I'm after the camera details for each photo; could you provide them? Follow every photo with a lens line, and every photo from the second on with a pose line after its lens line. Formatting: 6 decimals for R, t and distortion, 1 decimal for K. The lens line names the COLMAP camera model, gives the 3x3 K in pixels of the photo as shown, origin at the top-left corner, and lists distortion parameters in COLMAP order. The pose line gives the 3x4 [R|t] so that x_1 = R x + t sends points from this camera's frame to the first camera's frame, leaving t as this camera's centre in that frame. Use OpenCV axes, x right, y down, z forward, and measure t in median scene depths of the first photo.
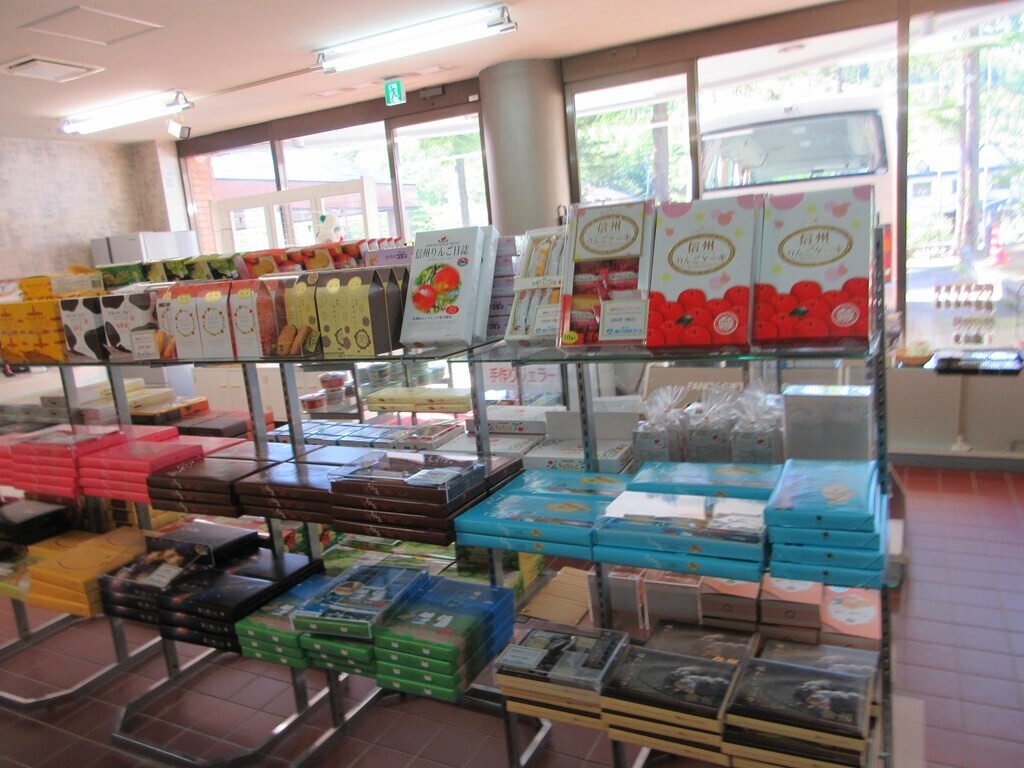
lens RADIAL K [[756.5, 0, 512.0], [0, 756.5, 384.0], [0, 0, 1]] dist [0.001743, -0.003640]
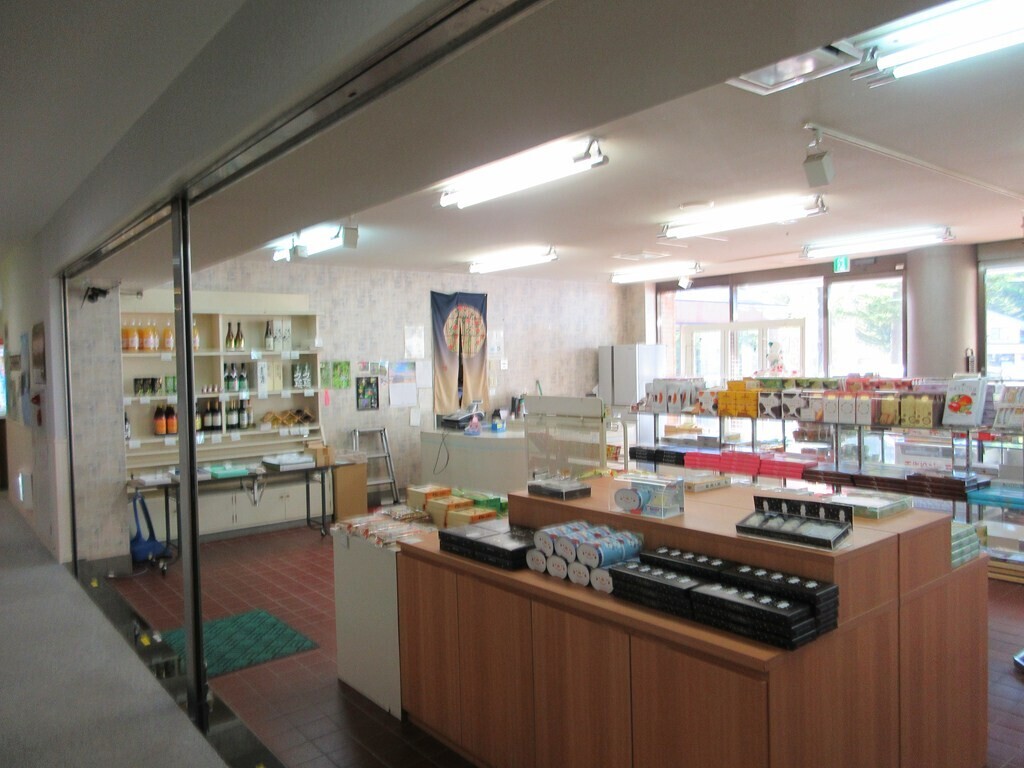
lens RADIAL K [[756.5, 0, 512.0], [0, 756.5, 384.0], [0, 0, 1]] dist [0.001743, -0.003640]
pose [[0.910140, 0.088689, -0.404696, -0.346868], [-0.141833, 0.984494, -0.103225, 0.217843], [0.389266, 0.151348, 0.908606, -1.456462]]
